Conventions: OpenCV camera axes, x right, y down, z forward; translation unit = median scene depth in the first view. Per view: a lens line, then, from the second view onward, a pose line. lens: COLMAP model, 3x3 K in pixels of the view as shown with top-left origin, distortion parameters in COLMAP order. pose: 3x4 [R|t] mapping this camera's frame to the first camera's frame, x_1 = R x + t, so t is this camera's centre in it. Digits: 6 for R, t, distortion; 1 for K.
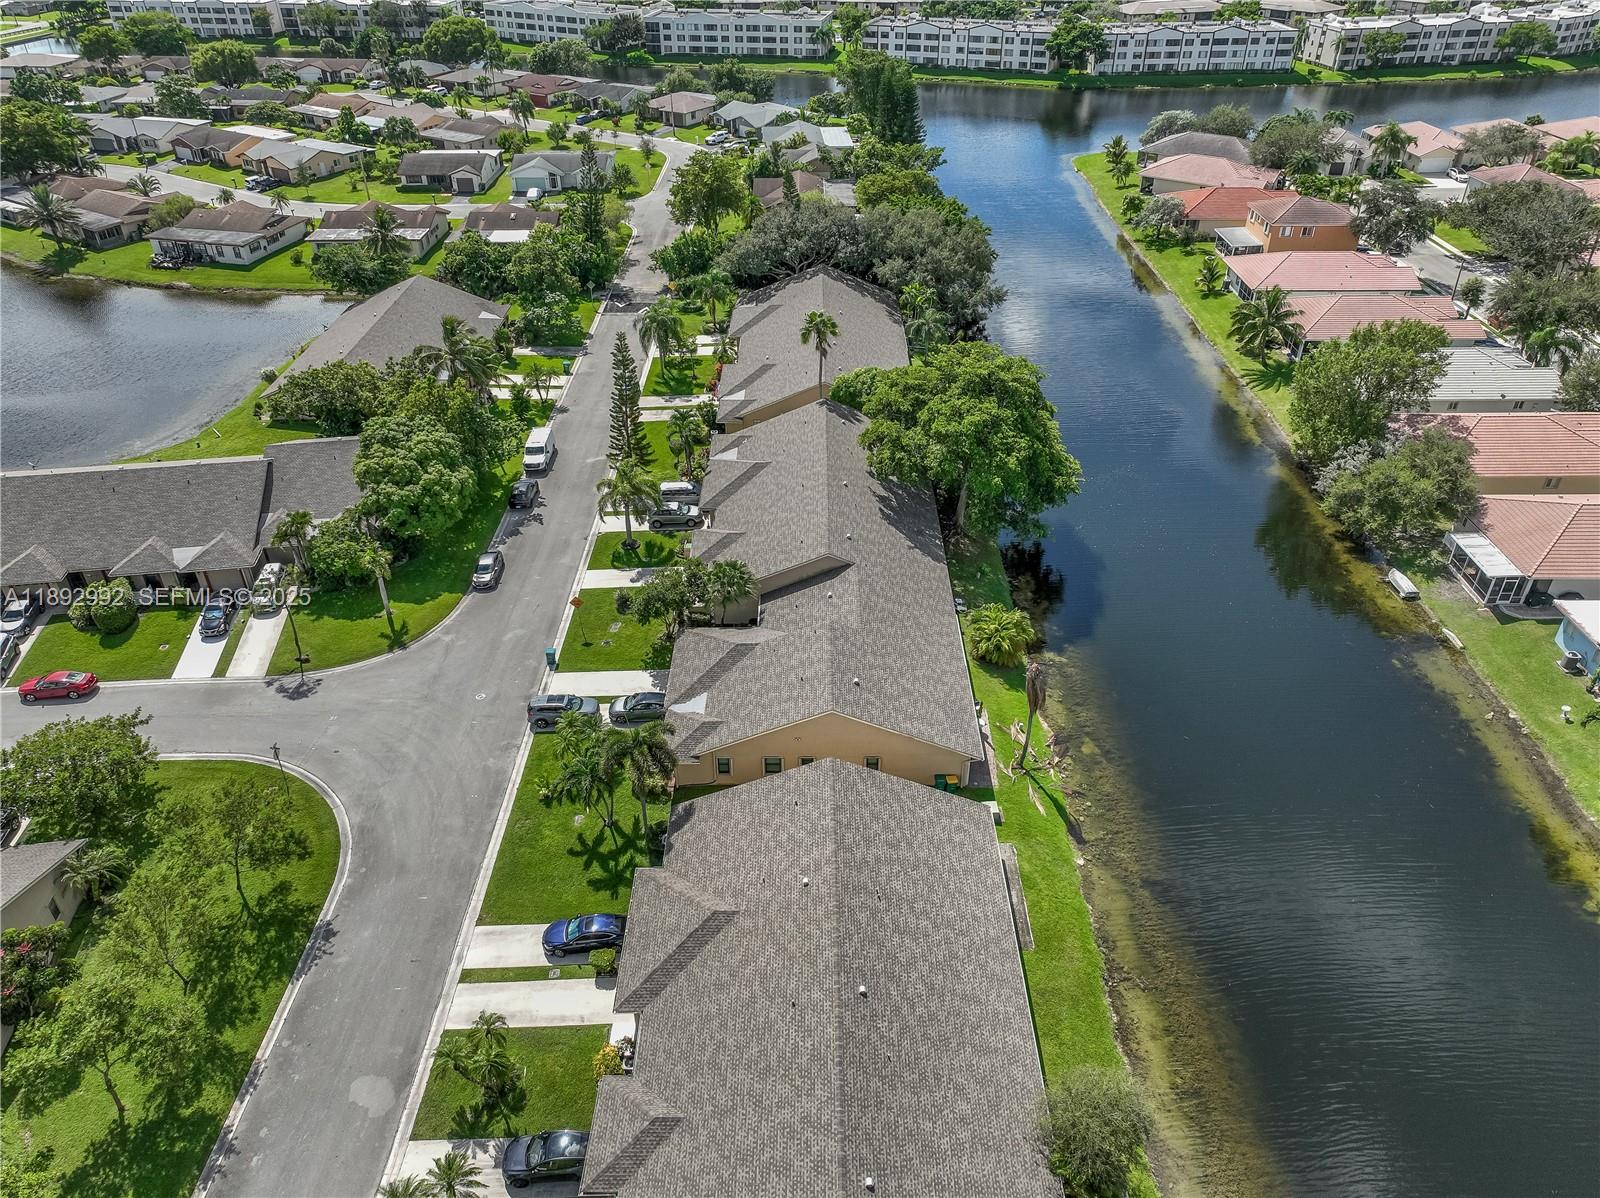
lens RADIAL K [[1154.5, 0, 800.0], [0, 1154.5, 599.0], [0, 0, 1]] dist [-0.000630, 0.021262]
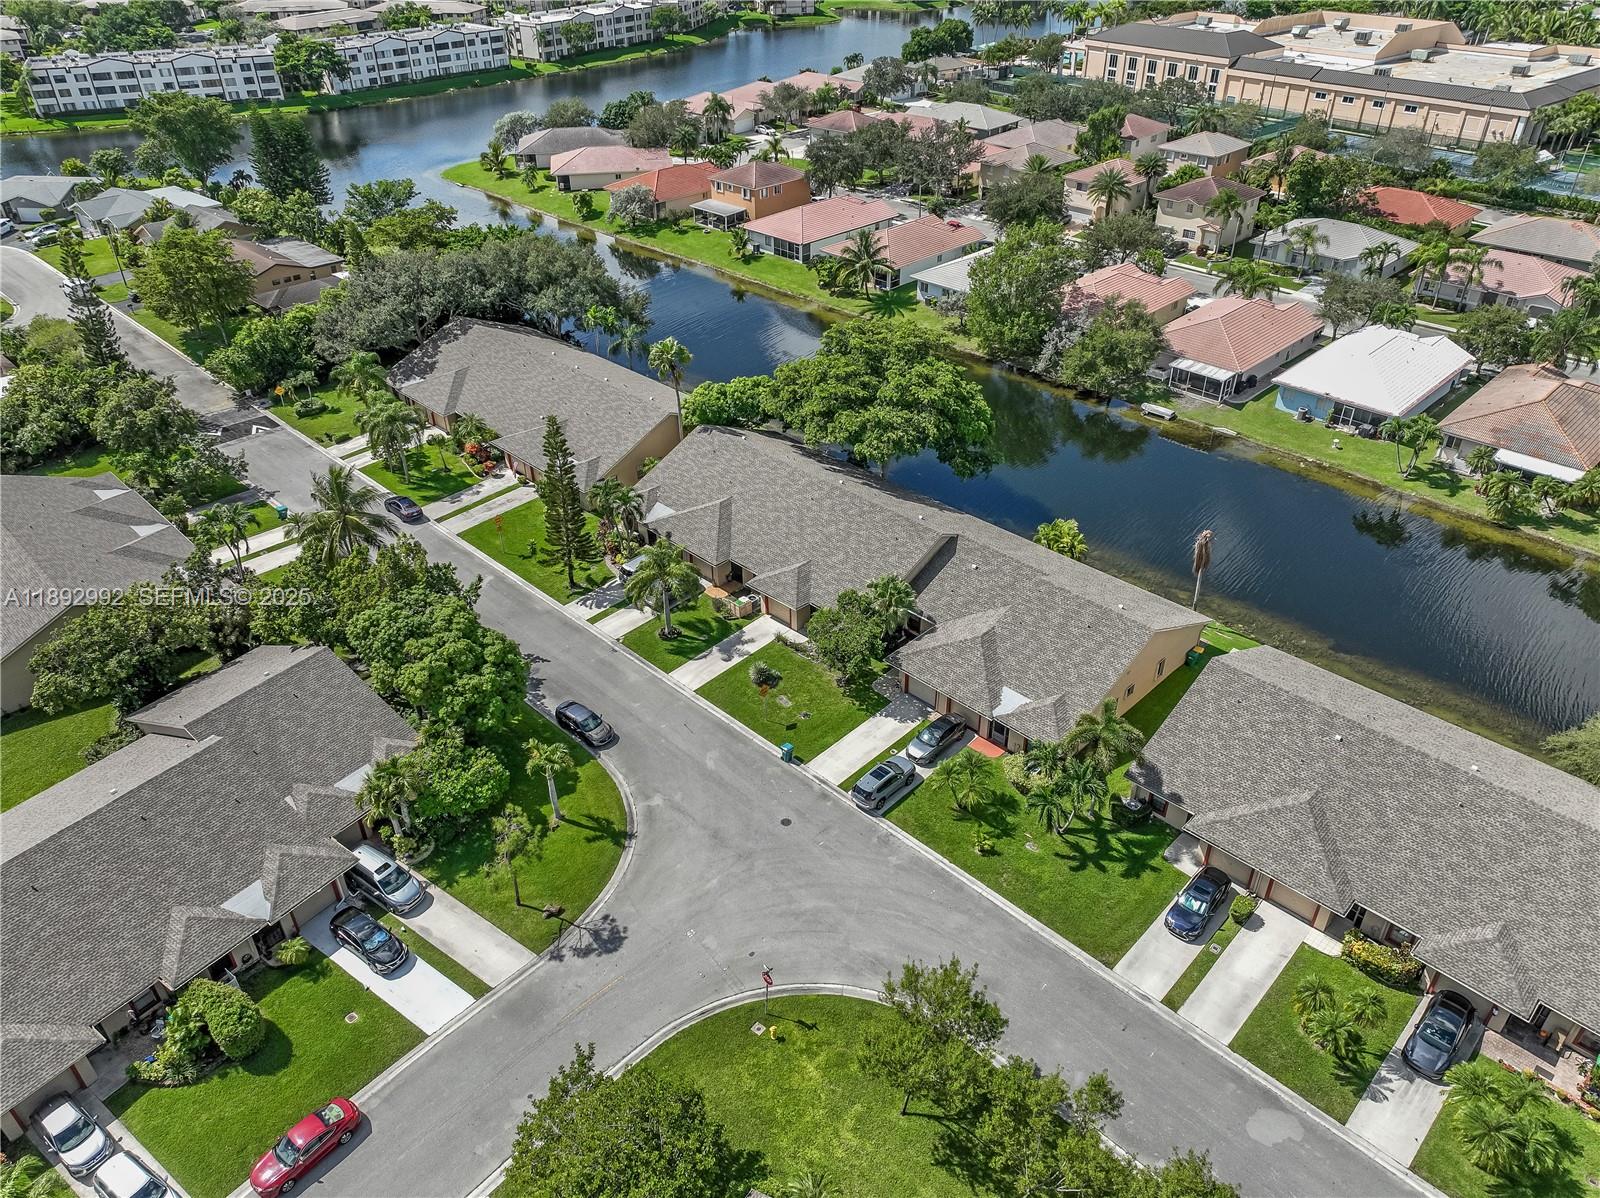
lens RADIAL K [[1154.5, 0, 800.0], [0, 1154.5, 599.0], [0, 0, 1]] dist [-0.000630, 0.021262]
pose [[0.691851, -0.394920, 0.604467, -0.405528], [0.398325, 0.907005, 0.136671, -0.102010], [-0.602229, 0.146218, 0.784819, 0.157411]]
